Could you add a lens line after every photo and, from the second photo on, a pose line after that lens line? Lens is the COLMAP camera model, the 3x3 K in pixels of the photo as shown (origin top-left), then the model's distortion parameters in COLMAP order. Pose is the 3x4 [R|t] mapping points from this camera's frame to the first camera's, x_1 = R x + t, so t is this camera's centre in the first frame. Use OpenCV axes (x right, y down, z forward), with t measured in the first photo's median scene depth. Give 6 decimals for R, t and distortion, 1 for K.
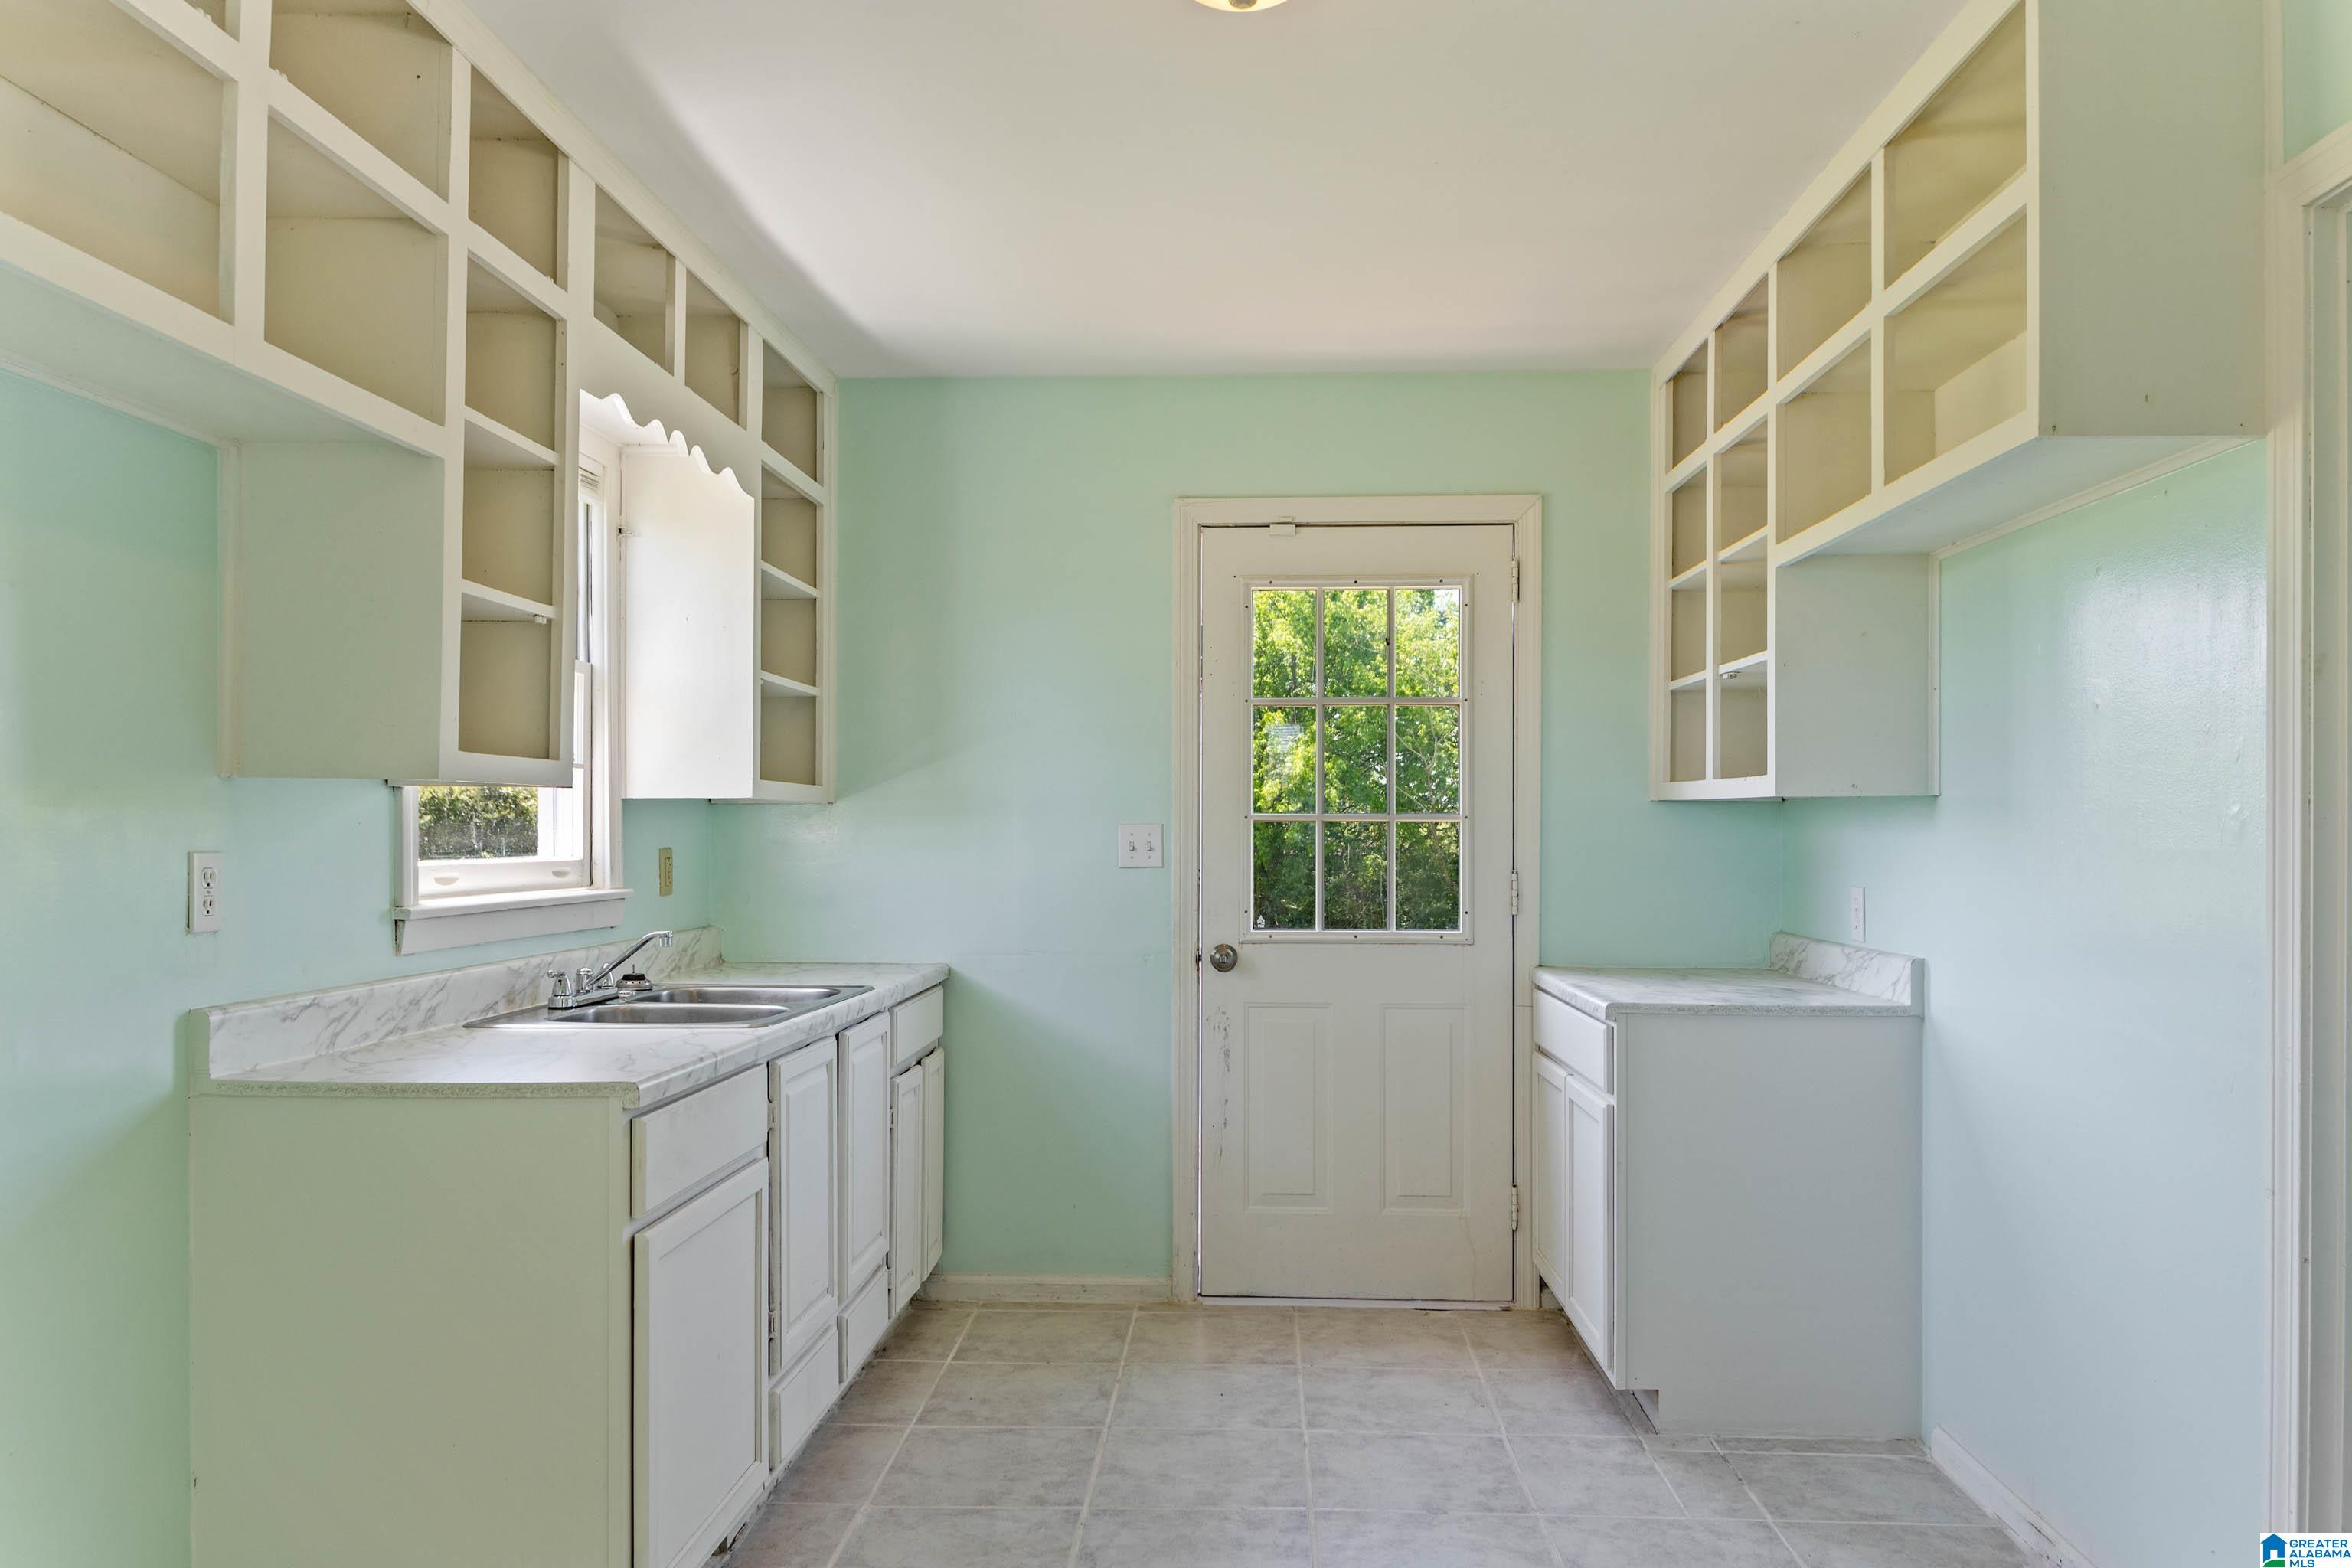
lens RADIAL K [[1727.2, 0, 1173.1], [0, 1727.2, 831.5], [0, 0, 1]] dist [0.009458, 0.001144]
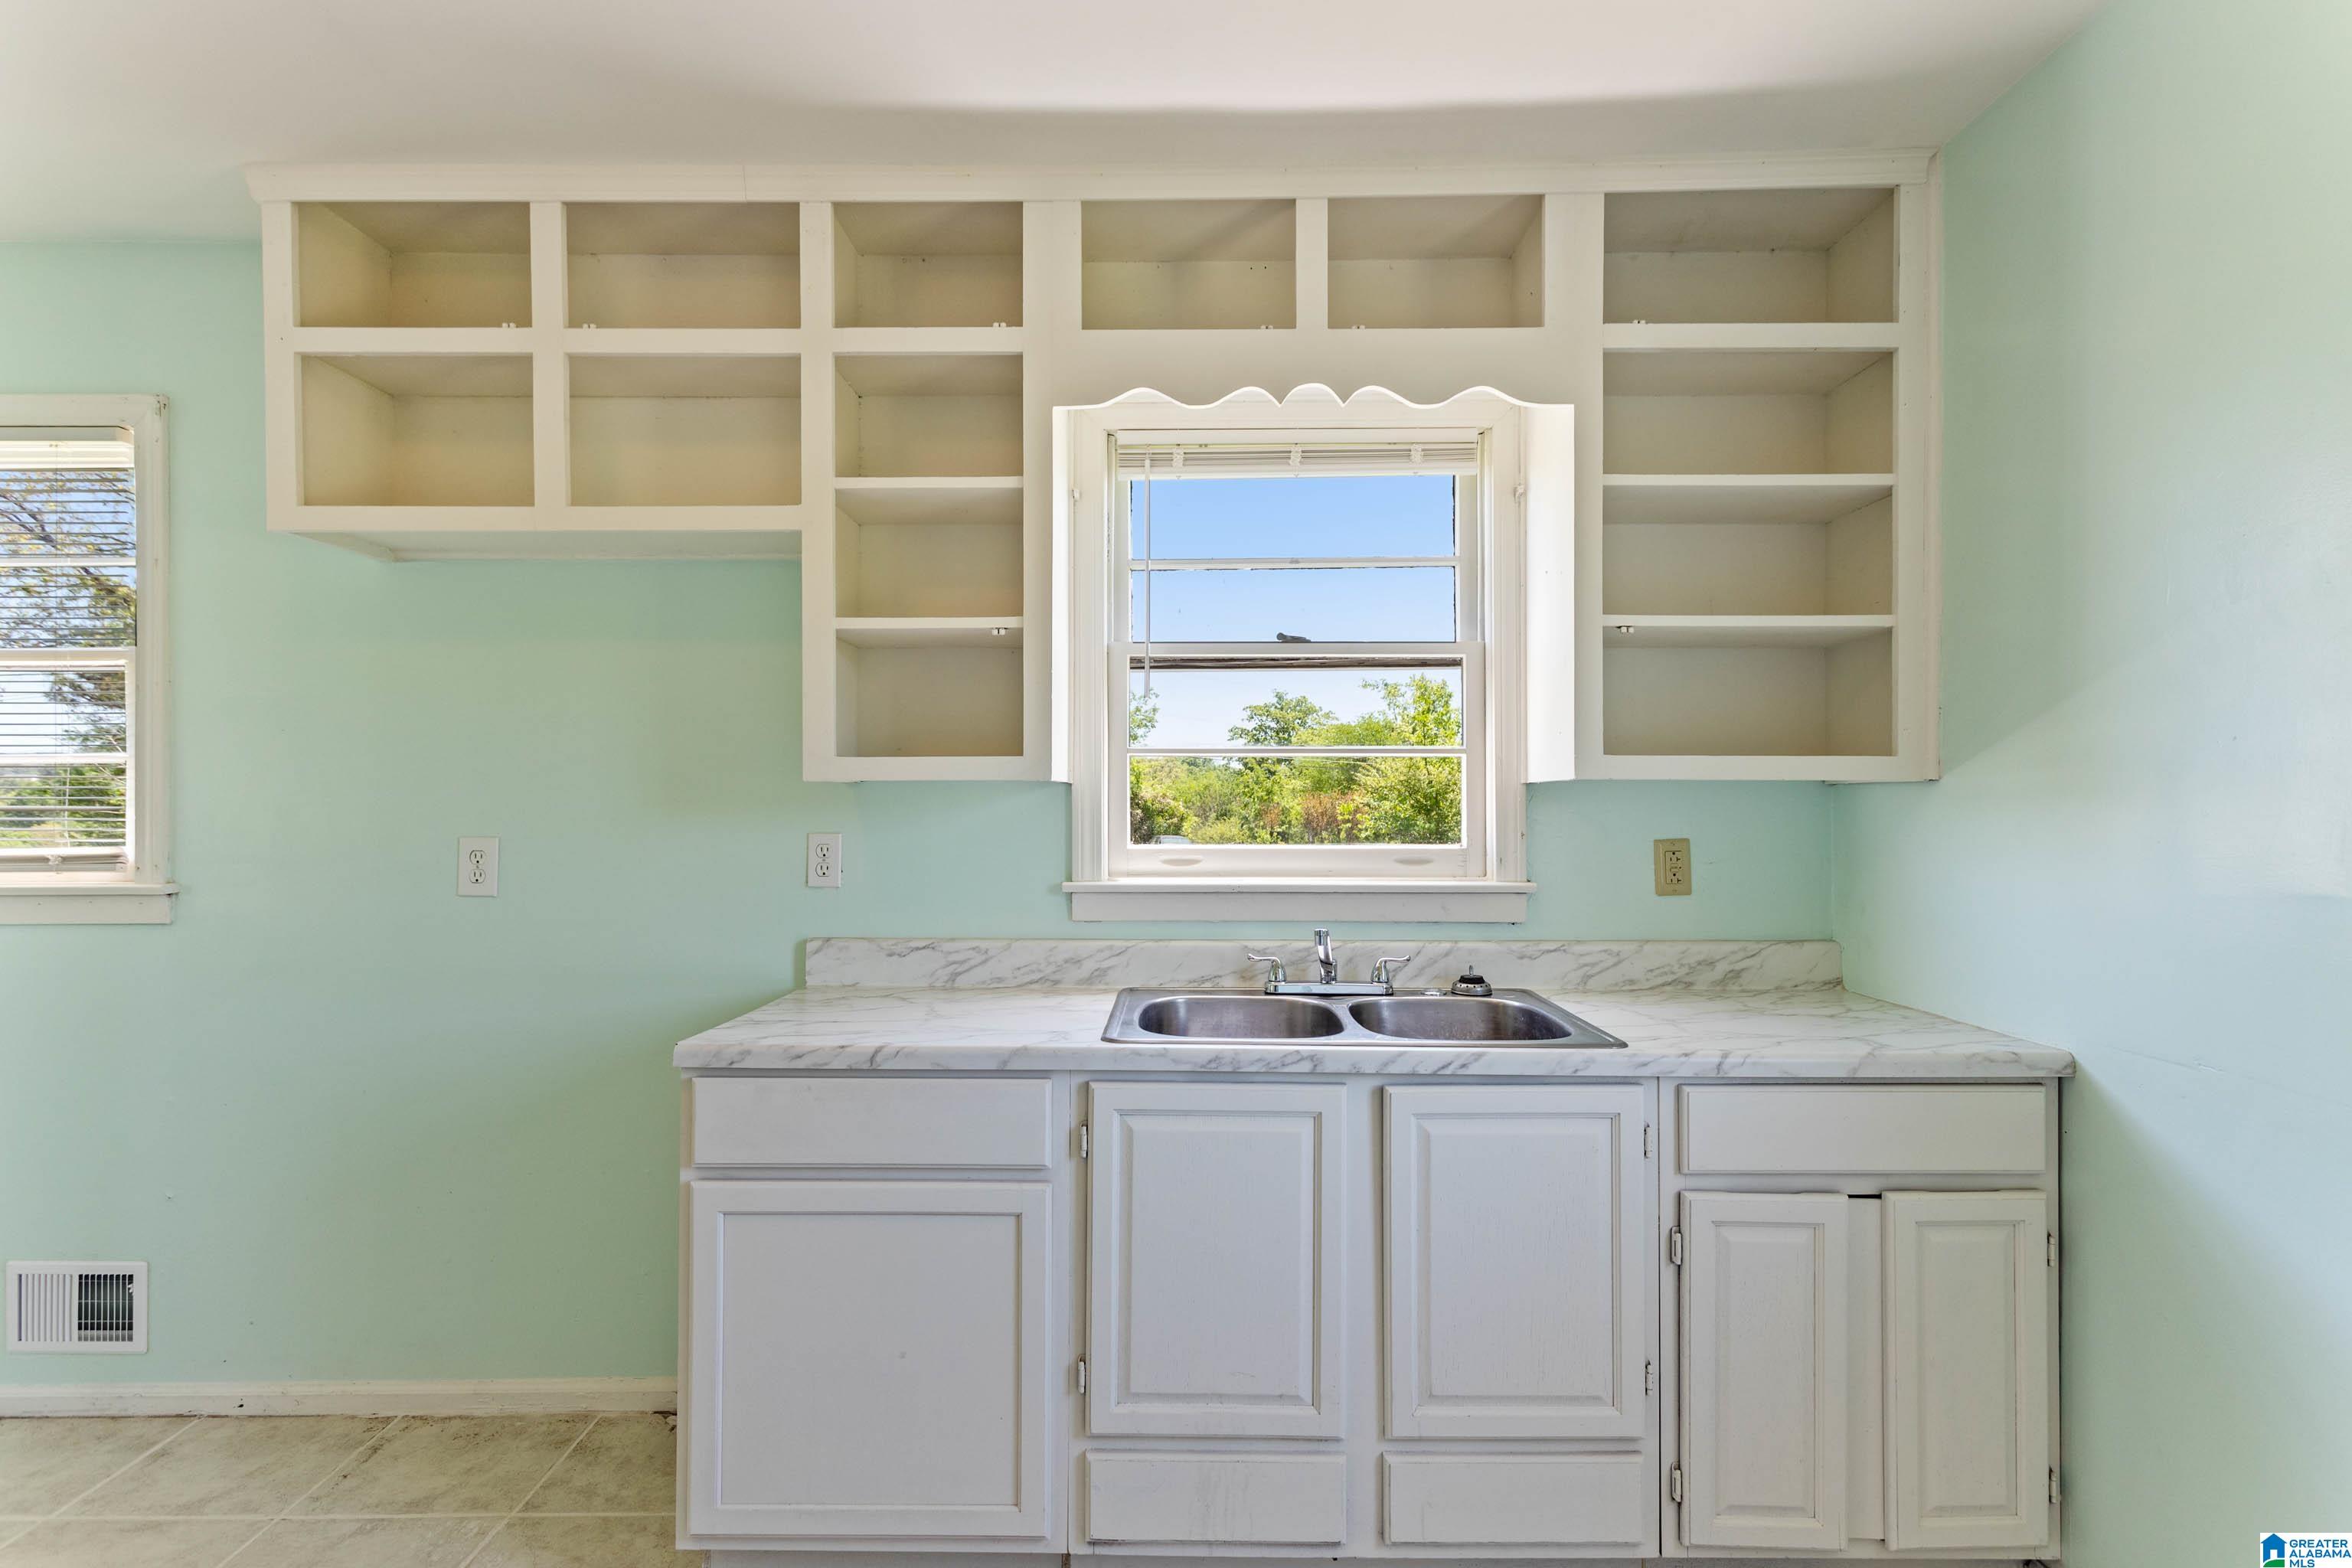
lens RADIAL K [[1111.1, 0, 1176.0], [0, 1111.1, 784.0], [0, 0, 1]] dist [-0.000244, -0.000081]
pose [[0.038357, -0.033884, -0.998689, 0.300610], [0.001731, 0.999426, -0.033843, 0.001472], [0.999263, -0.000431, 0.038393, 0.929323]]
